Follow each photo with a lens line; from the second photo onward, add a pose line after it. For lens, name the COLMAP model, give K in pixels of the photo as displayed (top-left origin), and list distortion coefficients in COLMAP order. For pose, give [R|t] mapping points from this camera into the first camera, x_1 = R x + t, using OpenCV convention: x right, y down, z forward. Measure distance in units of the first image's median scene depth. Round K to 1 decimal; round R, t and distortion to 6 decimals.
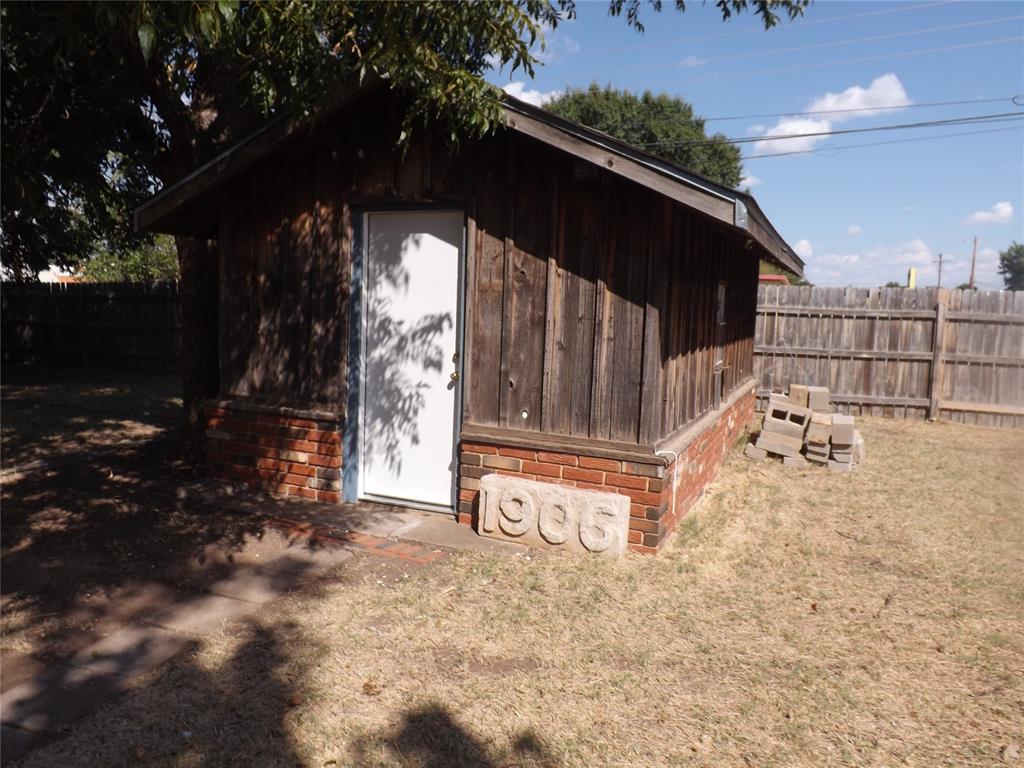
lens RADIAL K [[762.8, 0, 512.0], [0, 762.8, 384.0], [0, 0, 1]] dist [-0.038767, 0.000230]
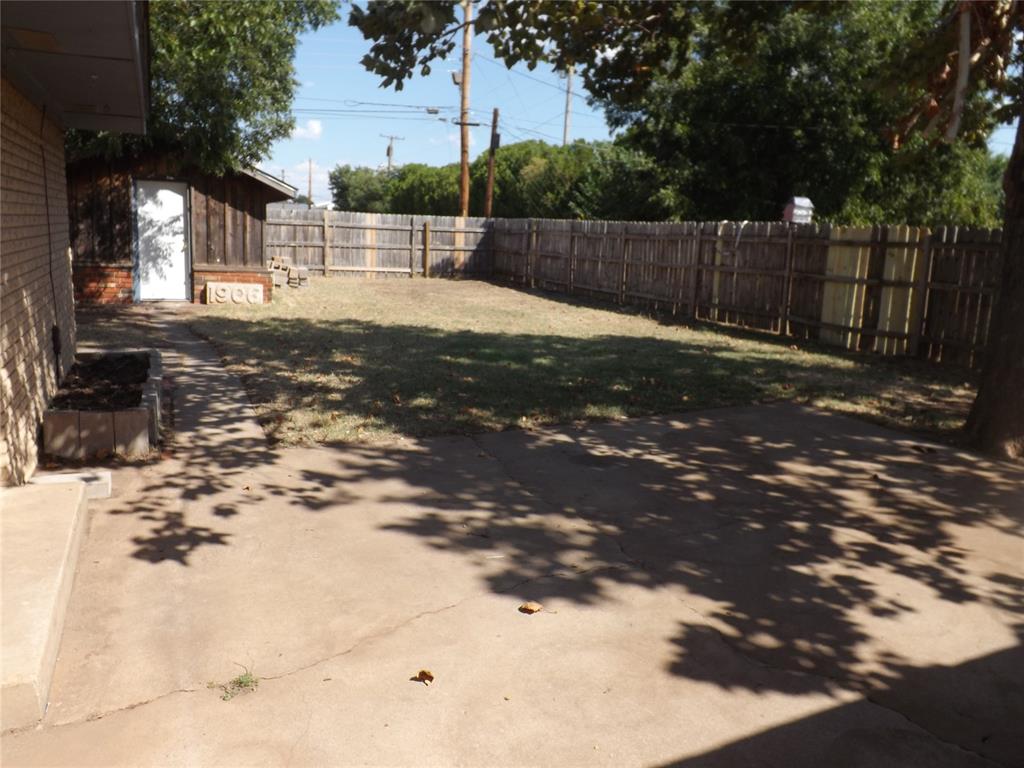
lens RADIAL K [[762.8, 0, 512.0], [0, 762.8, 384.0], [0, 0, 1]] dist [-0.038767, 0.000230]
pose [[0.689888, -0.136168, 0.710994, -1.251181], [0.049543, 0.988728, 0.141287, 0.148333], [-0.722219, -0.062248, 0.688858, -1.674731]]
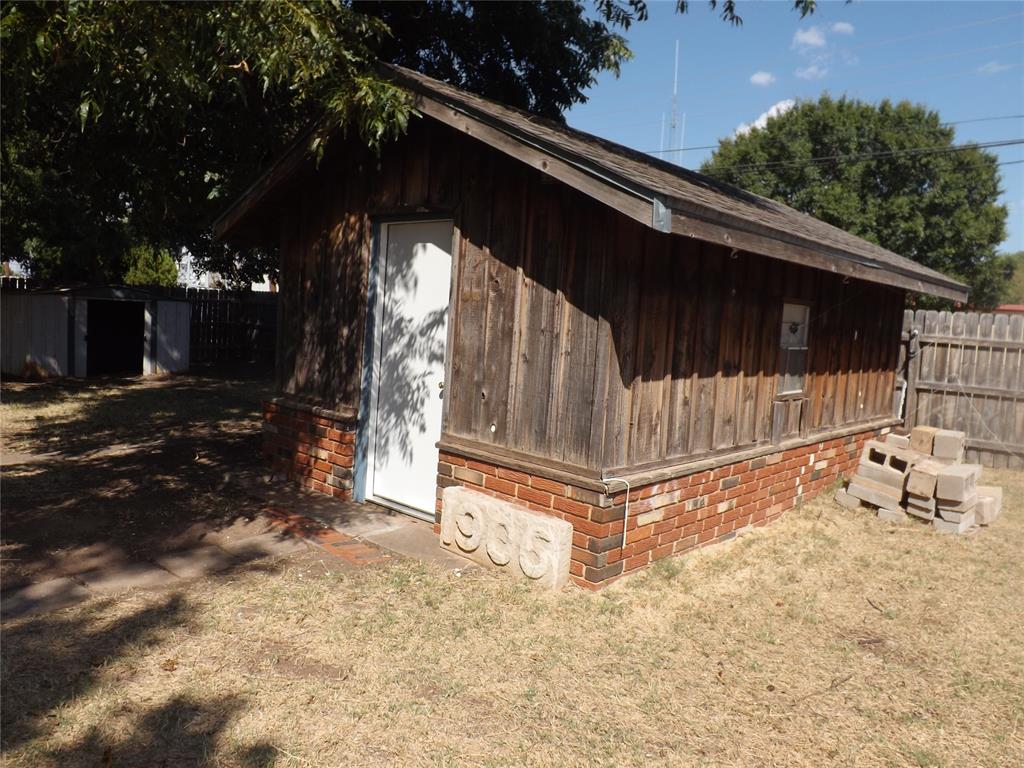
lens RADIAL K [[762.8, 0, 512.0], [0, 762.8, 384.0], [0, 0, 1]] dist [-0.038767, 0.000230]
pose [[0.944850, 0.057883, -0.322346, 0.344395], [-0.067298, 0.997568, -0.018128, 0.000227], [0.320513, 0.038822, 0.946448, 0.088127]]
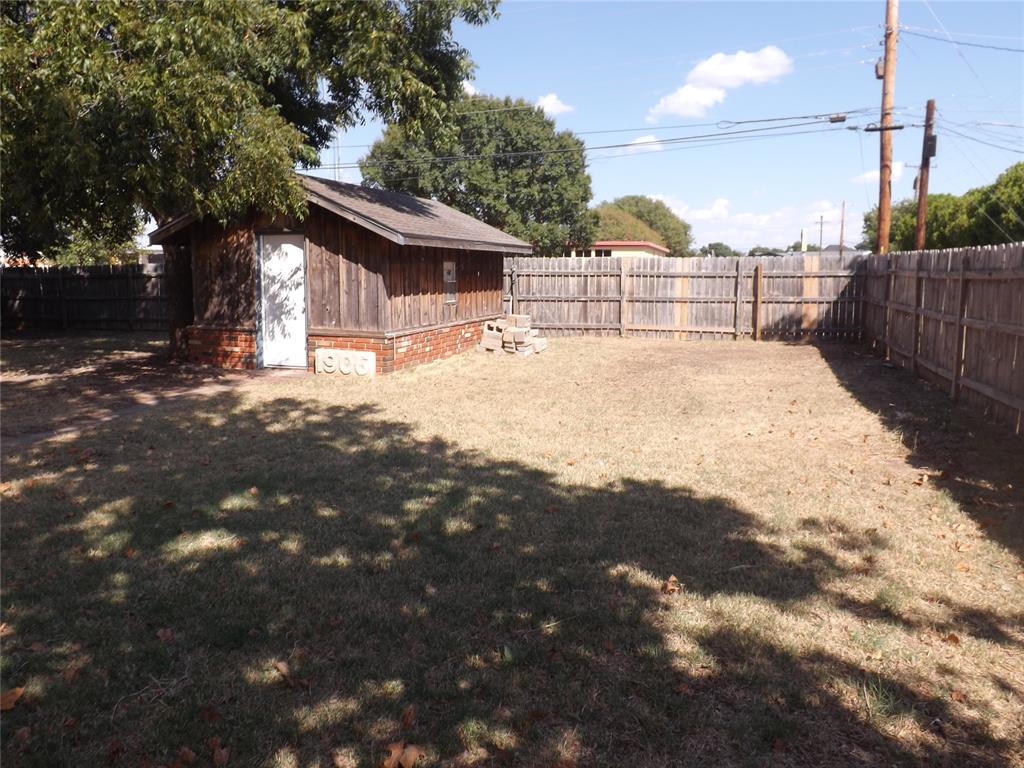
lens RADIAL K [[762.8, 0, 512.0], [0, 762.8, 384.0], [0, 0, 1]] dist [-0.038767, 0.000230]
pose [[0.995812, -0.039242, 0.082569, 0.356871], [0.035689, 0.998390, 0.044083, 0.144271], [-0.084166, -0.040952, 0.995610, -1.360864]]
